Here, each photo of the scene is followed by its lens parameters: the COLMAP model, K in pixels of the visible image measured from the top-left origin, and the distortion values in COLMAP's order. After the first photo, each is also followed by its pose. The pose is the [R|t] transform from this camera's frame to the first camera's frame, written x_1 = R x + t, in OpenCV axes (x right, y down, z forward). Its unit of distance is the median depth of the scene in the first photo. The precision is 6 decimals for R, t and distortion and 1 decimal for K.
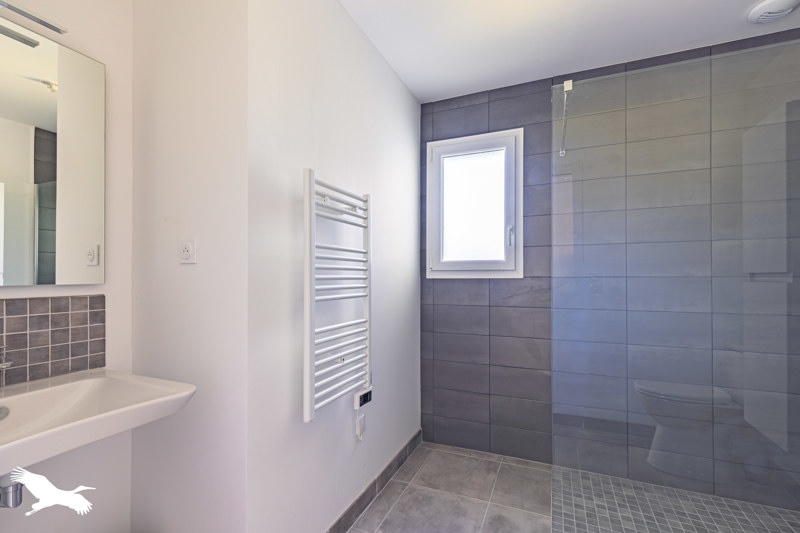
lens RADIAL K [[365.5, 0, 398.7], [0, 365.5, 270.7], [0, 0, 1]] dist [0.007250, 0.000118]
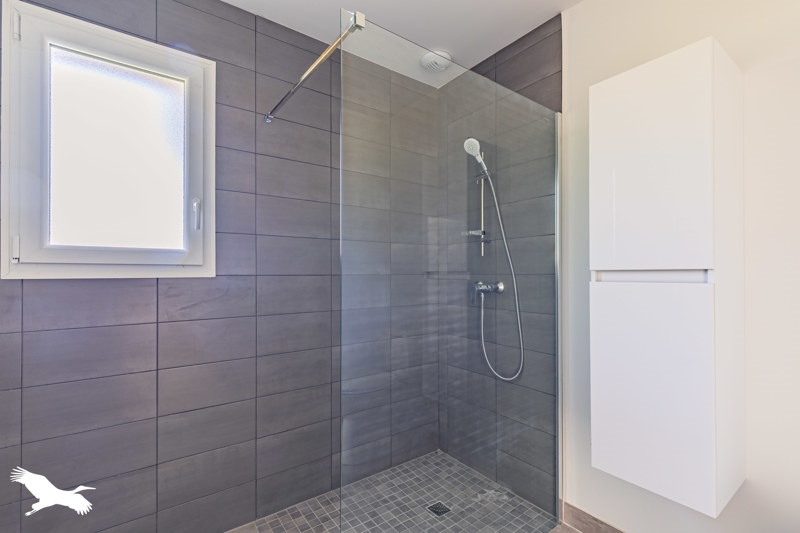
lens RADIAL K [[365.5, 0, 401.2], [0, 365.5, 271.8], [0, 0, 1]] dist [0.007250, 0.000118]
pose [[0.502993, 0.005743, 0.864272, -0.086222], [-0.012038, 0.999927, 0.000361, 0.005598], [-0.864207, -0.010585, 0.503025, 0.340198]]
